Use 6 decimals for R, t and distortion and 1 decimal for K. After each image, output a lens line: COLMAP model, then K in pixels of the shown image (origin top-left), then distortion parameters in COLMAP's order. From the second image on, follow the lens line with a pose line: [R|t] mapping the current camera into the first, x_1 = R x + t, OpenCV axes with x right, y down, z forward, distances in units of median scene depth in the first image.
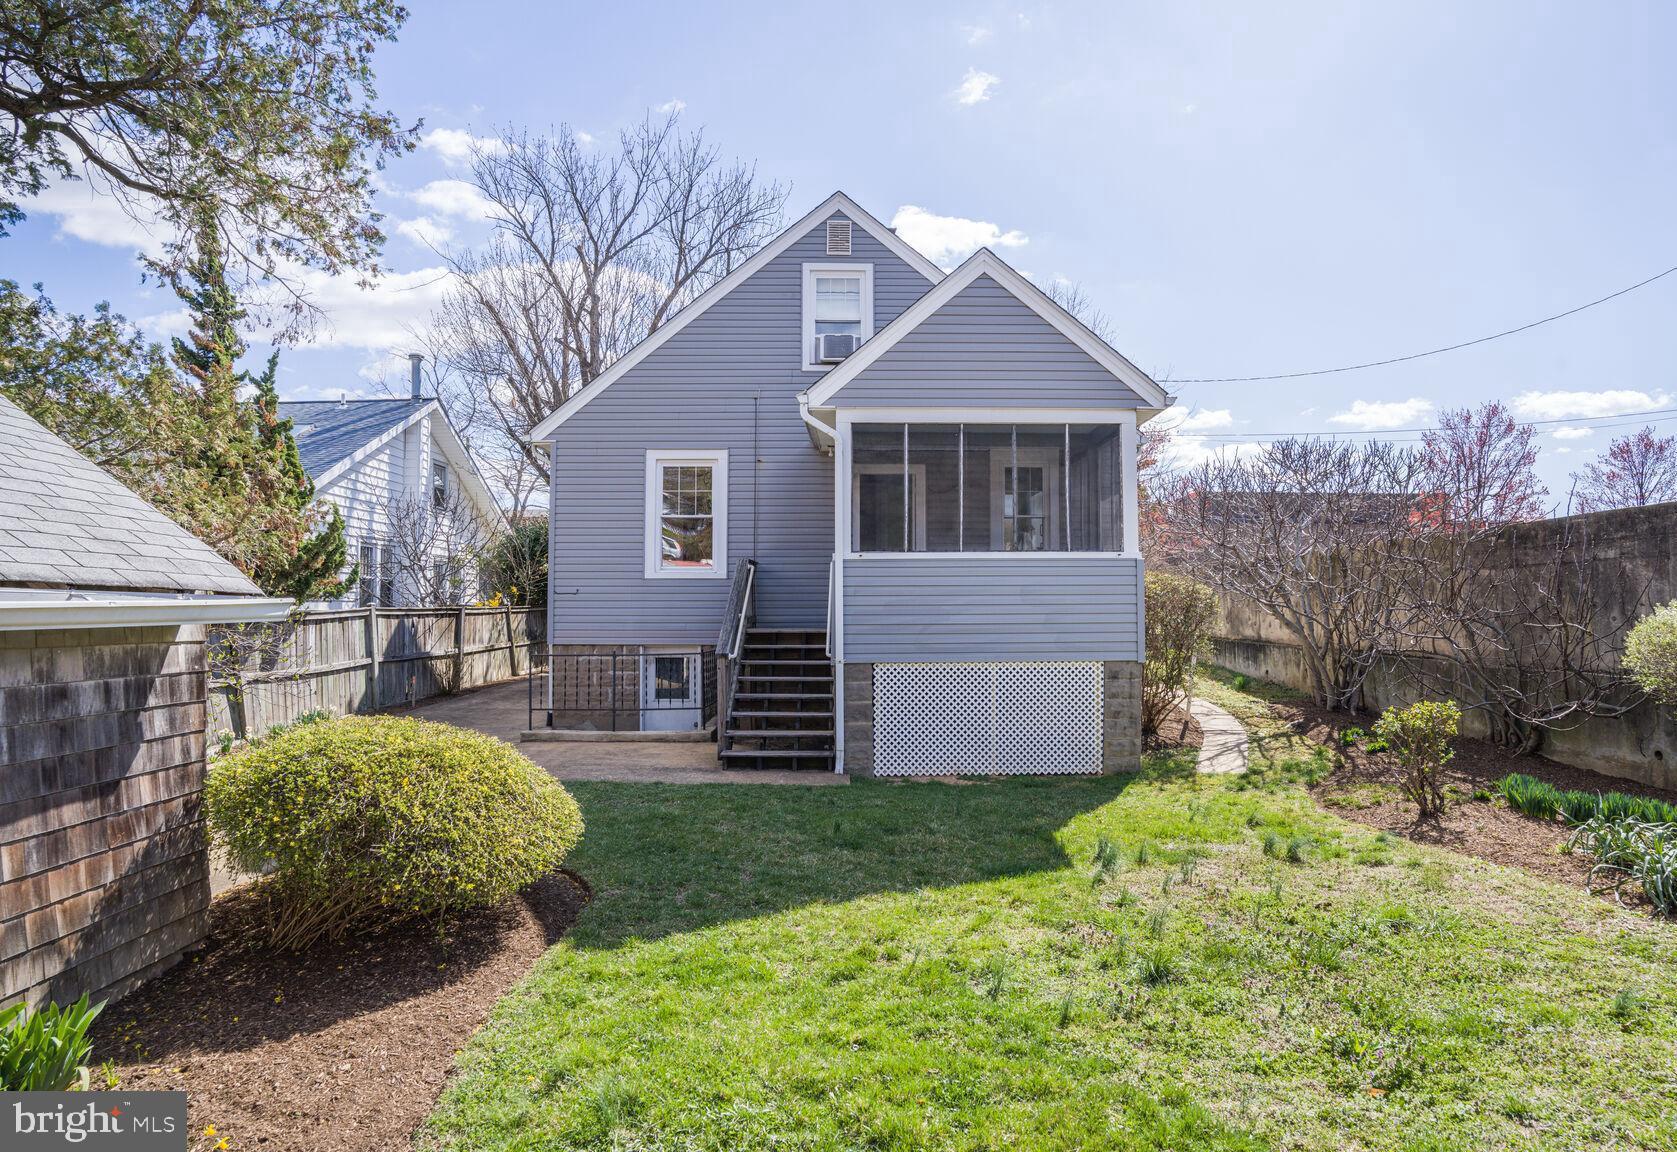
lens RADIAL K [[946.4, 0, 839.5], [0, 946.4, 597.7], [0, 0, 1]] dist [-0.098746, 0.000518]
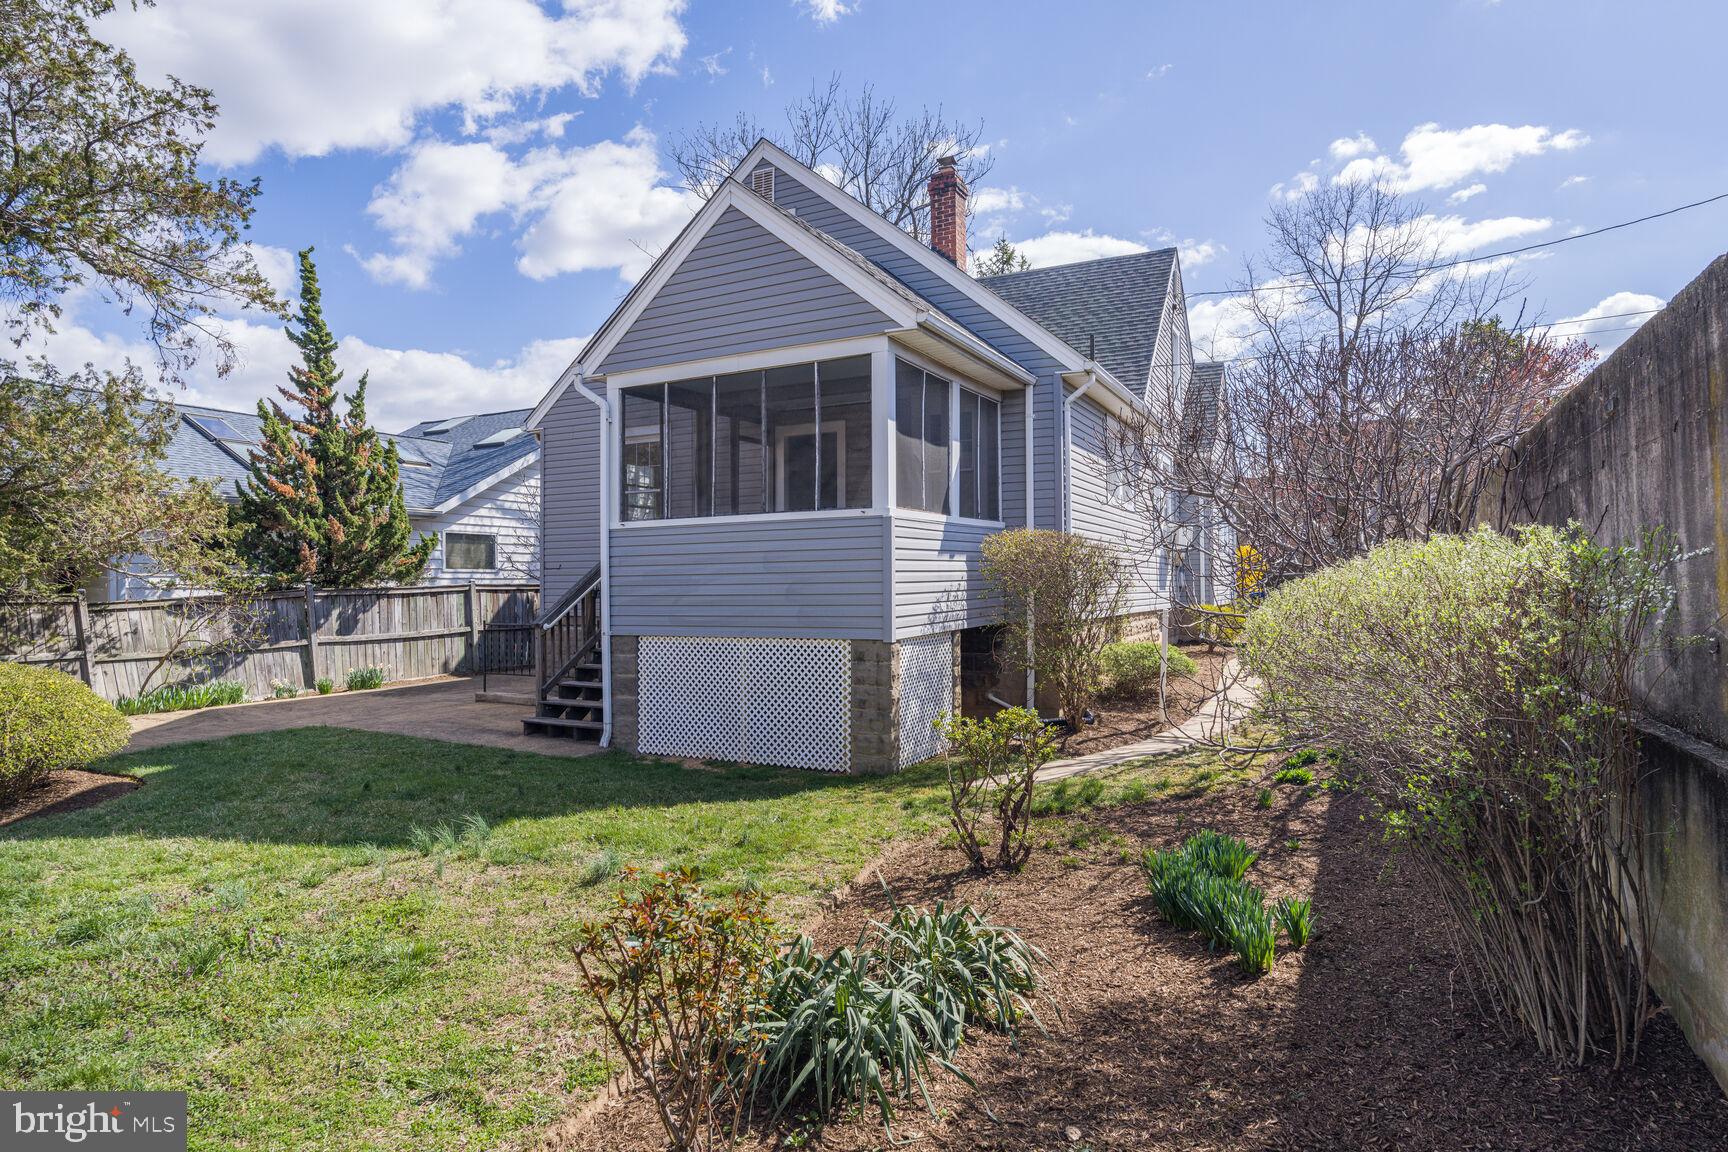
lens RADIAL K [[965.2, 0, 861.0], [0, 965.2, 597.9], [0, 0, 1]] dist [-0.091143, 0.001218]
pose [[0.883518, 0.001660, -0.468395, 0.693527], [0.008452, 0.999774, 0.019486, 0.013498], [0.468322, -0.021175, 0.883304, 0.241725]]
